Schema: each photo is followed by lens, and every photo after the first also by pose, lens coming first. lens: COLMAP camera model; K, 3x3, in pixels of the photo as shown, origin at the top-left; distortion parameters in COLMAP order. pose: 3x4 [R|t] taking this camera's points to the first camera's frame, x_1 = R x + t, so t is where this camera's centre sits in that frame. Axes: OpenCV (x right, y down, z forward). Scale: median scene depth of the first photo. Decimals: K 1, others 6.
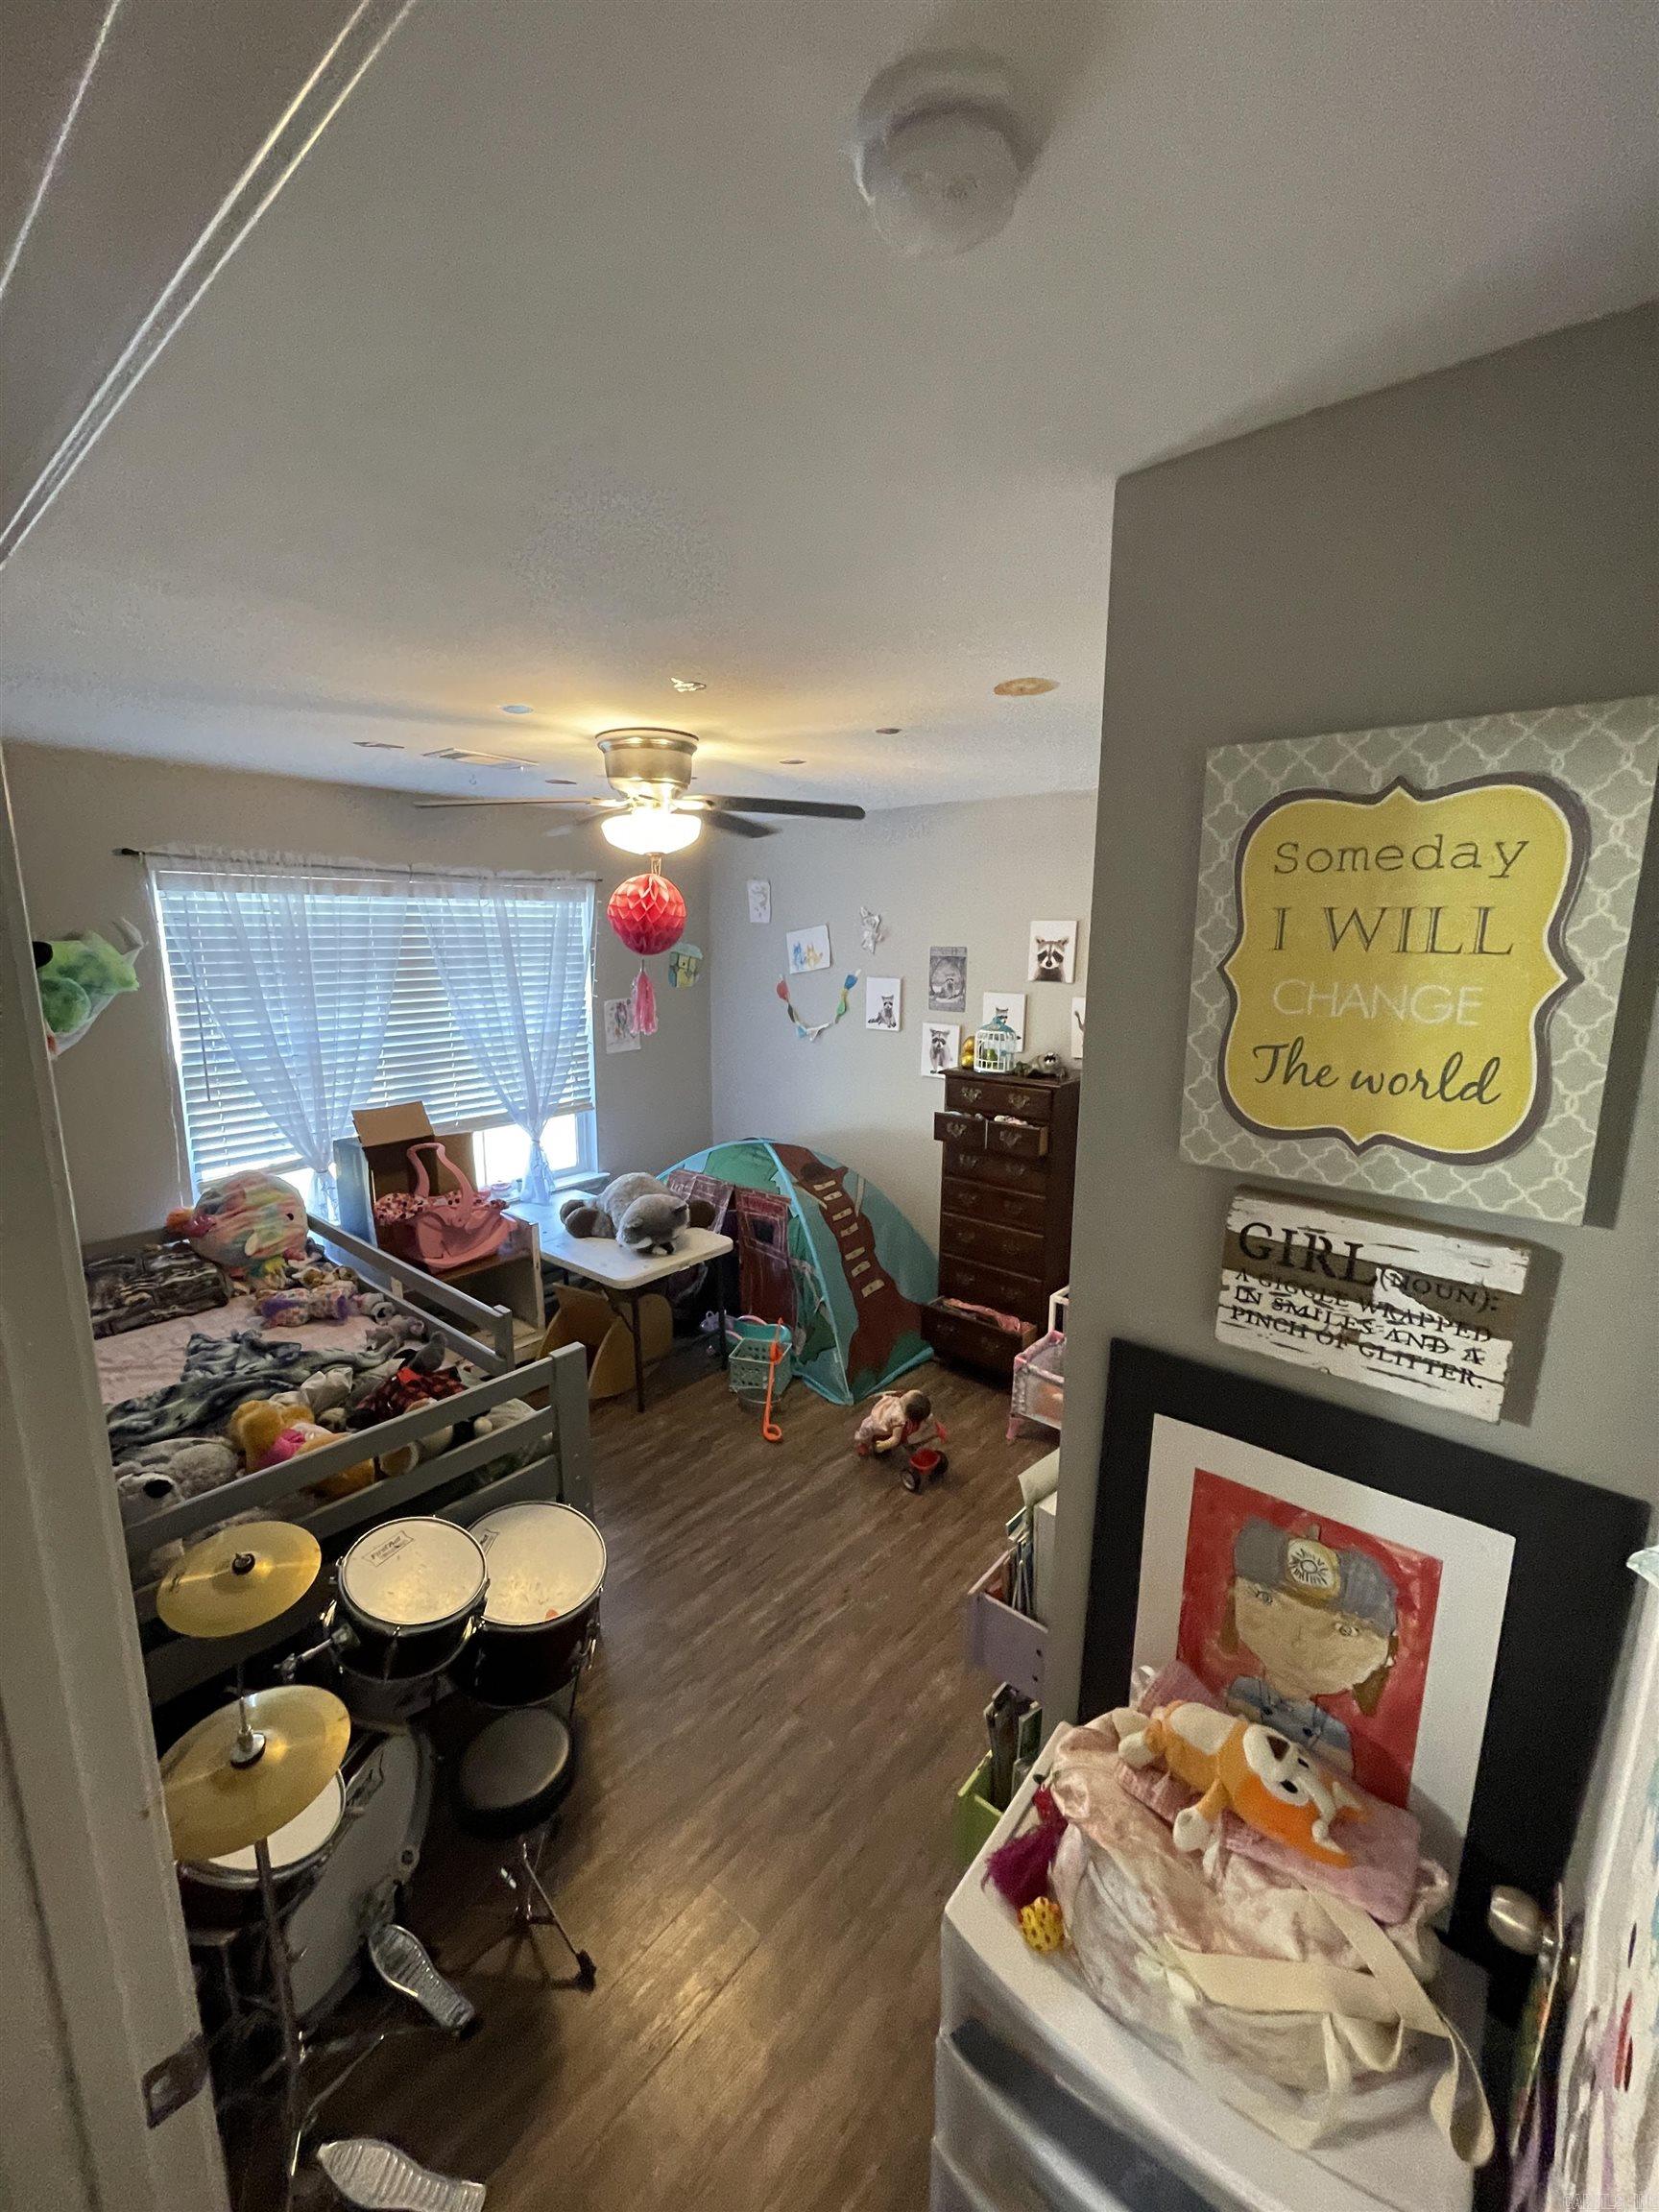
lens RADIAL K [[904.0, 0, 832.3], [0, 904.0, 1091.0], [0, 0, 1]] dist [-0.001714, 0.006537]
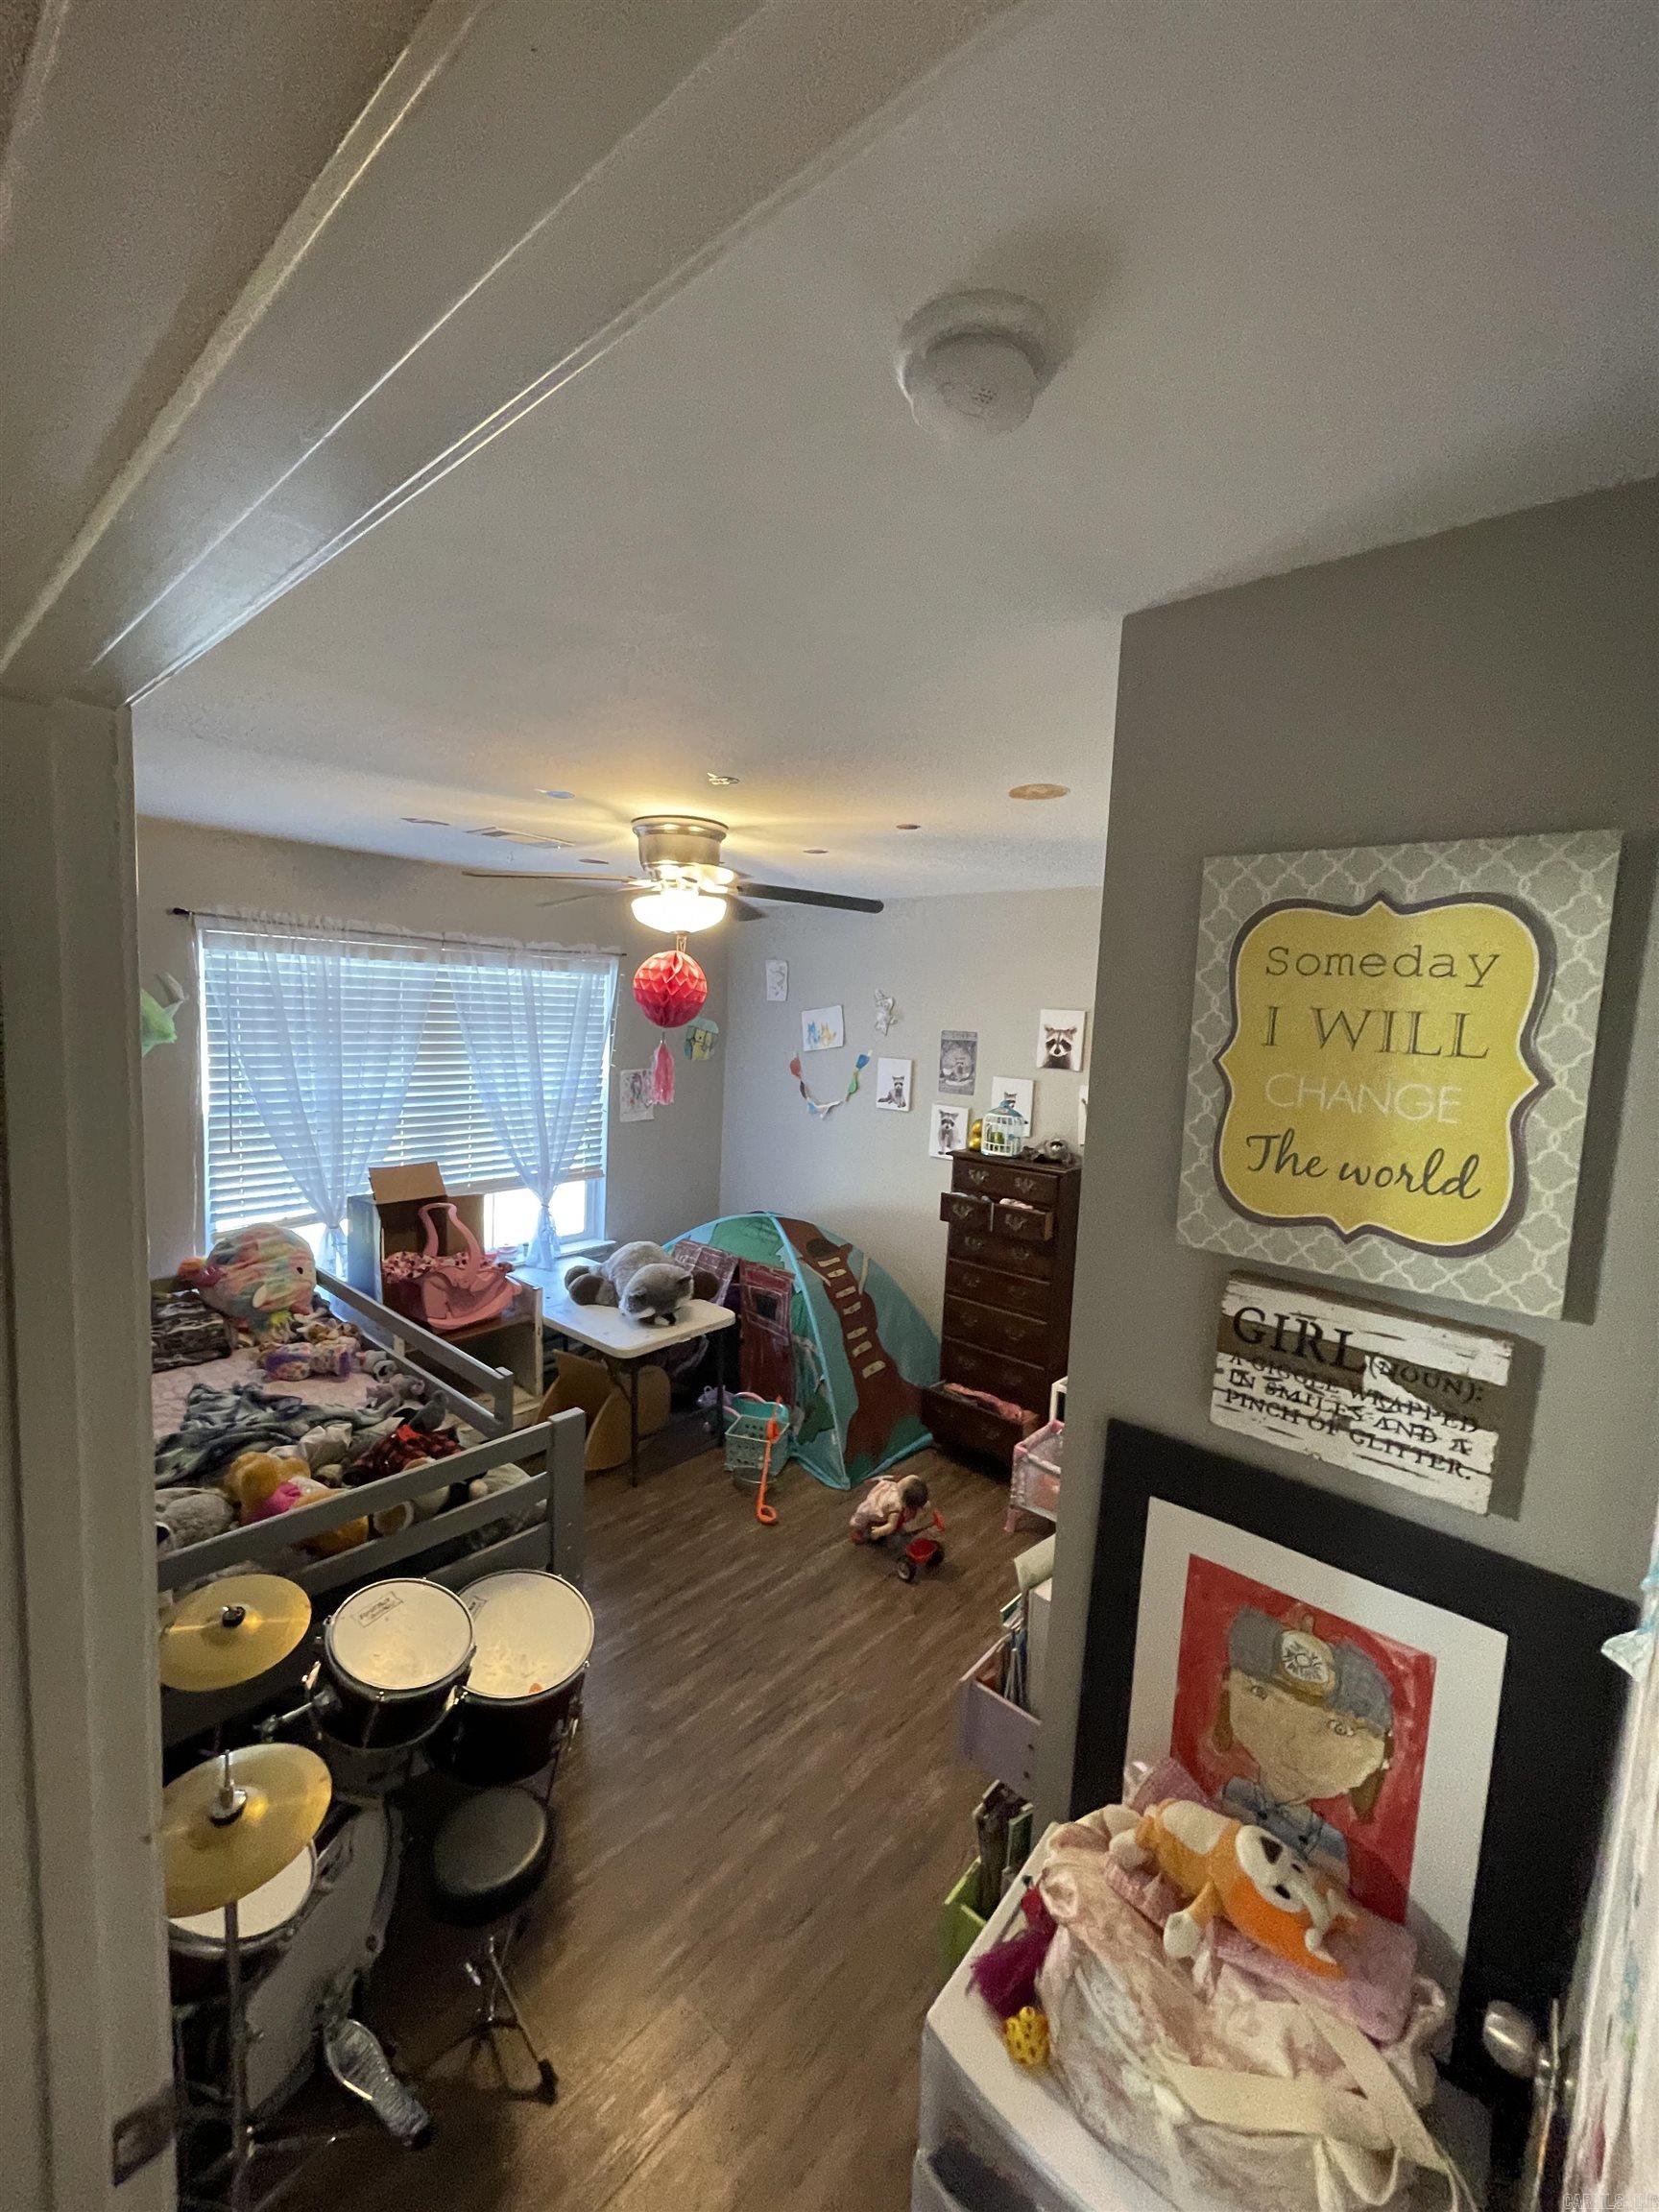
lens RADIAL K [[905.1, 0, 831.6], [0, 905.1, 1091.9], [0, 0, 1]] dist [0.000795, 0.003853]
pose [[0.999144, 0.039713, -0.011545, -0.003907], [-0.040561, 0.995460, -0.086102, 0.006421], [0.008073, 0.086497, 0.996219, -0.036605]]
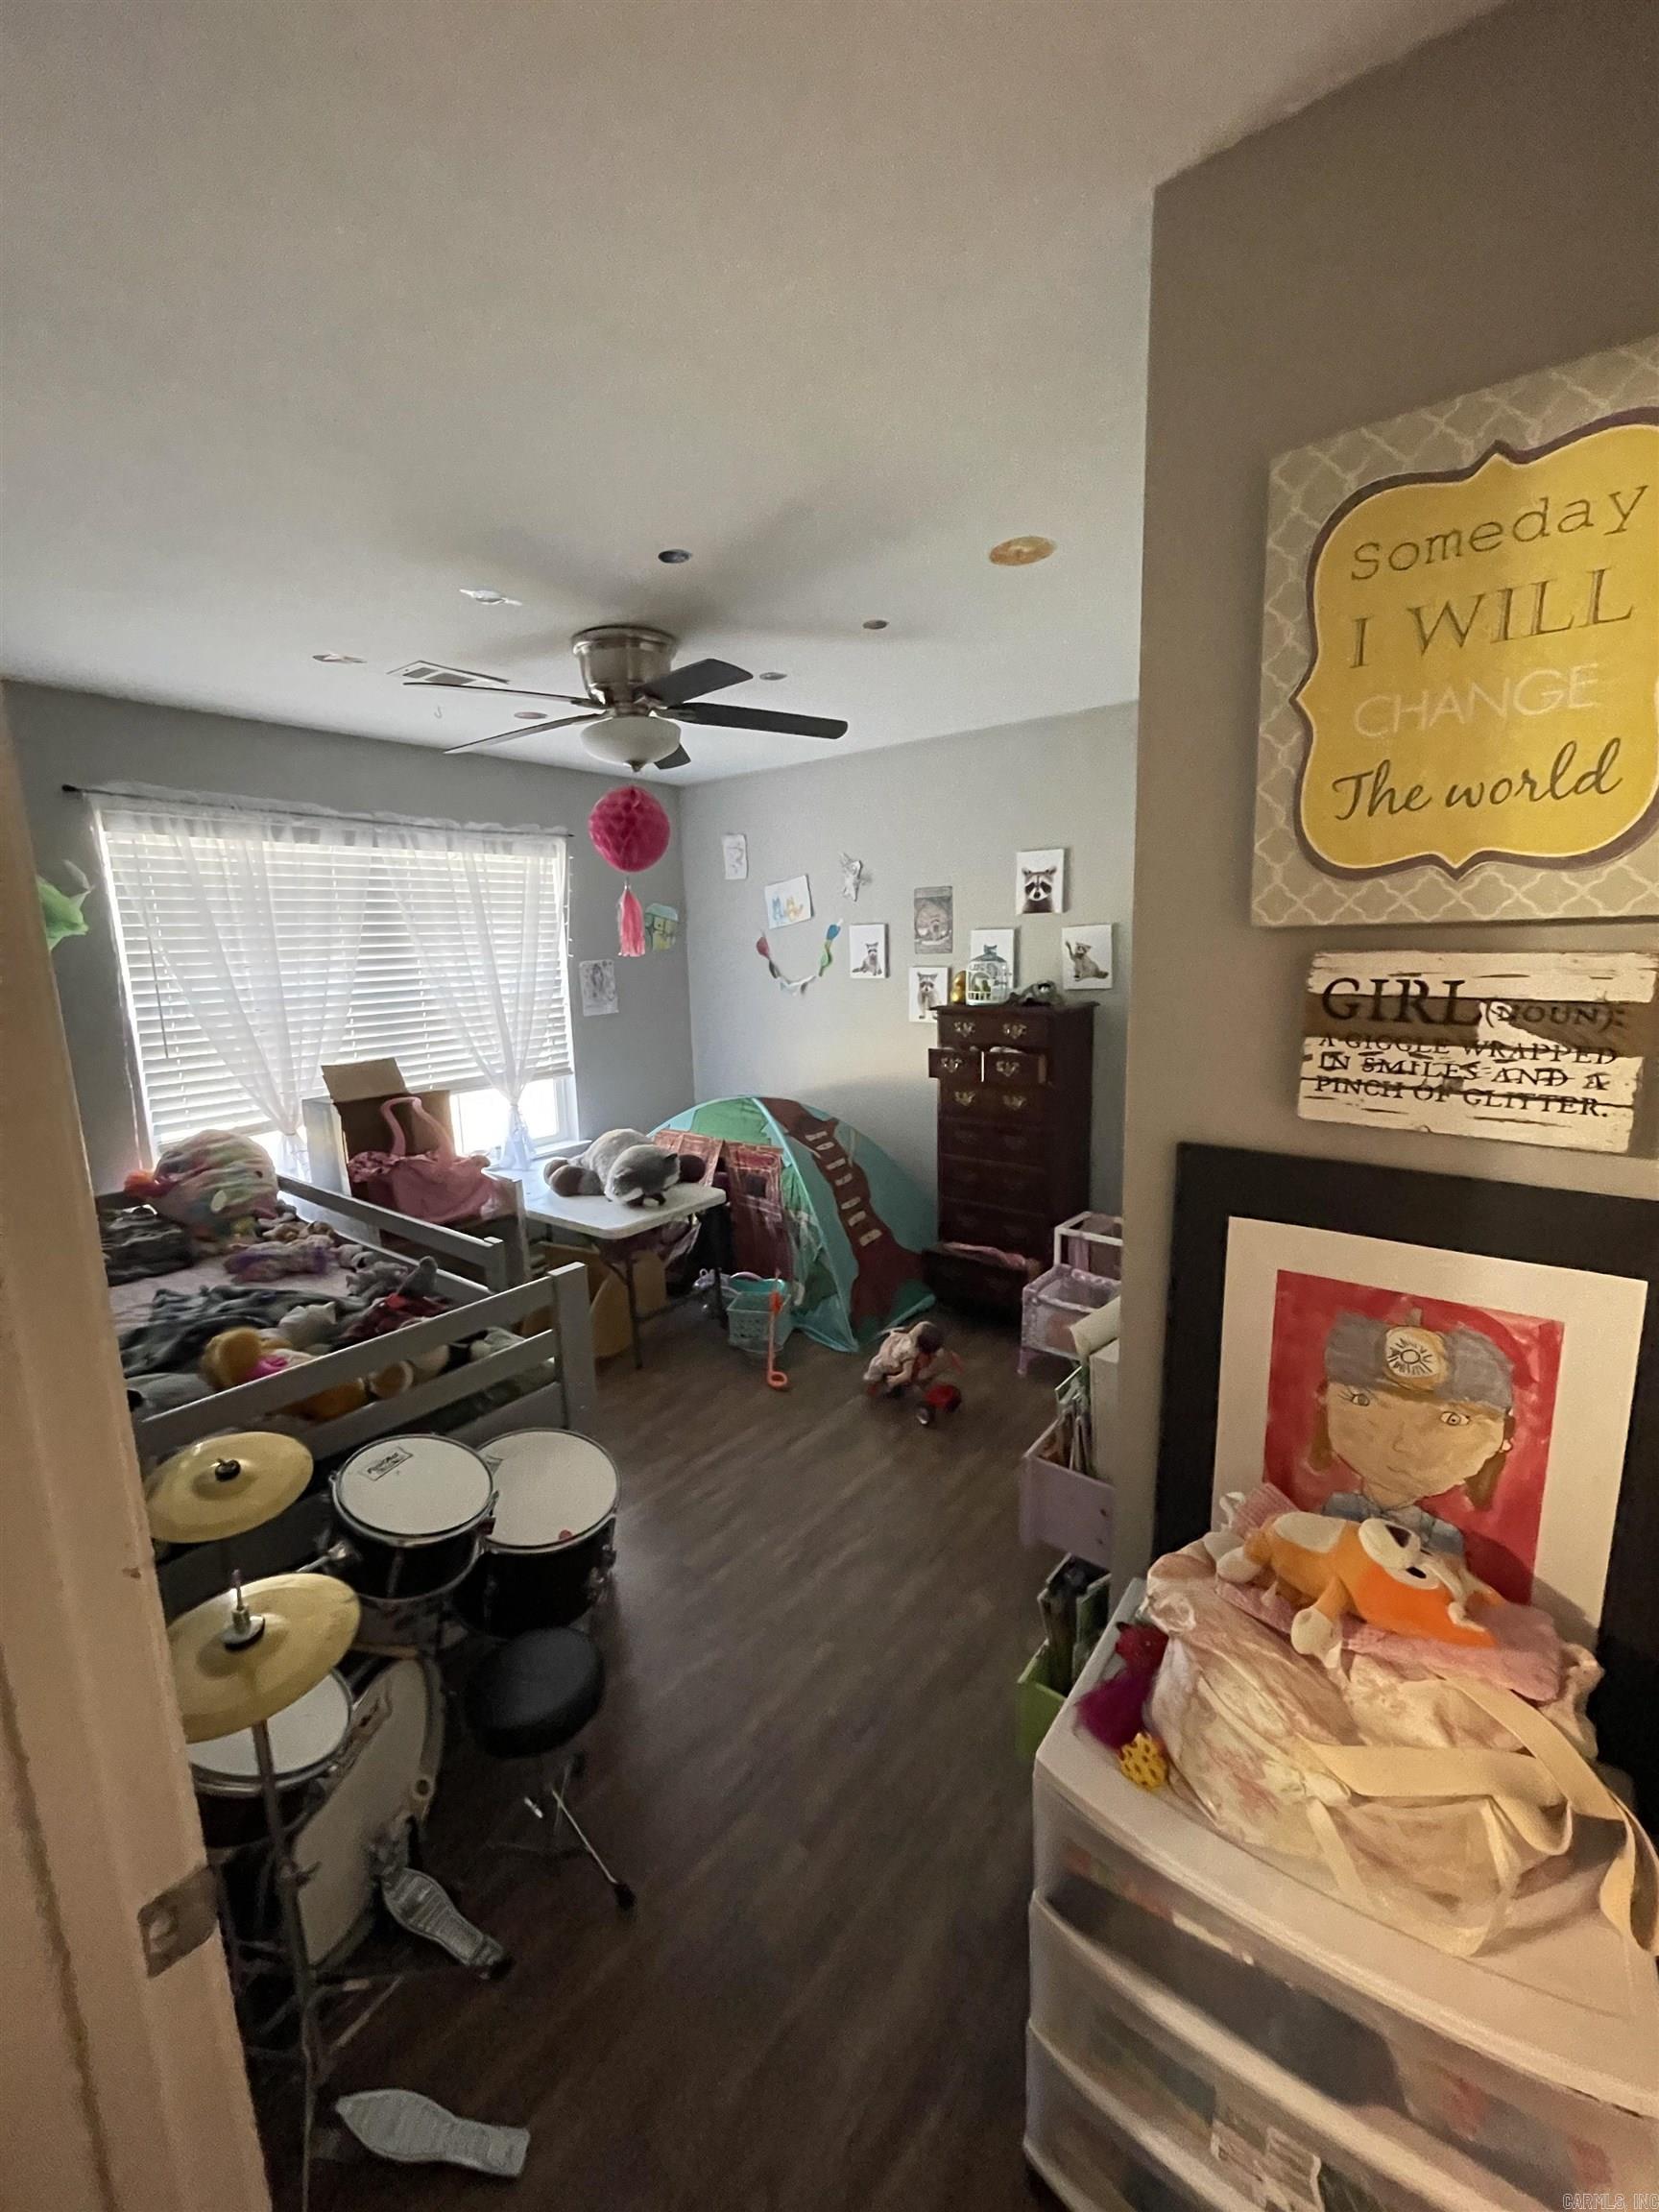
lens RADIAL K [[901.2, 0, 830.0], [0, 901.2, 1097.4], [0, 0, 1]] dist [-0.009968, 0.013699]
pose [[0.998540, -0.040641, 0.035594, -0.059514], [0.041122, 0.999071, -0.012883, 0.170051], [-0.035038, 0.014328, 0.999283, 0.067223]]
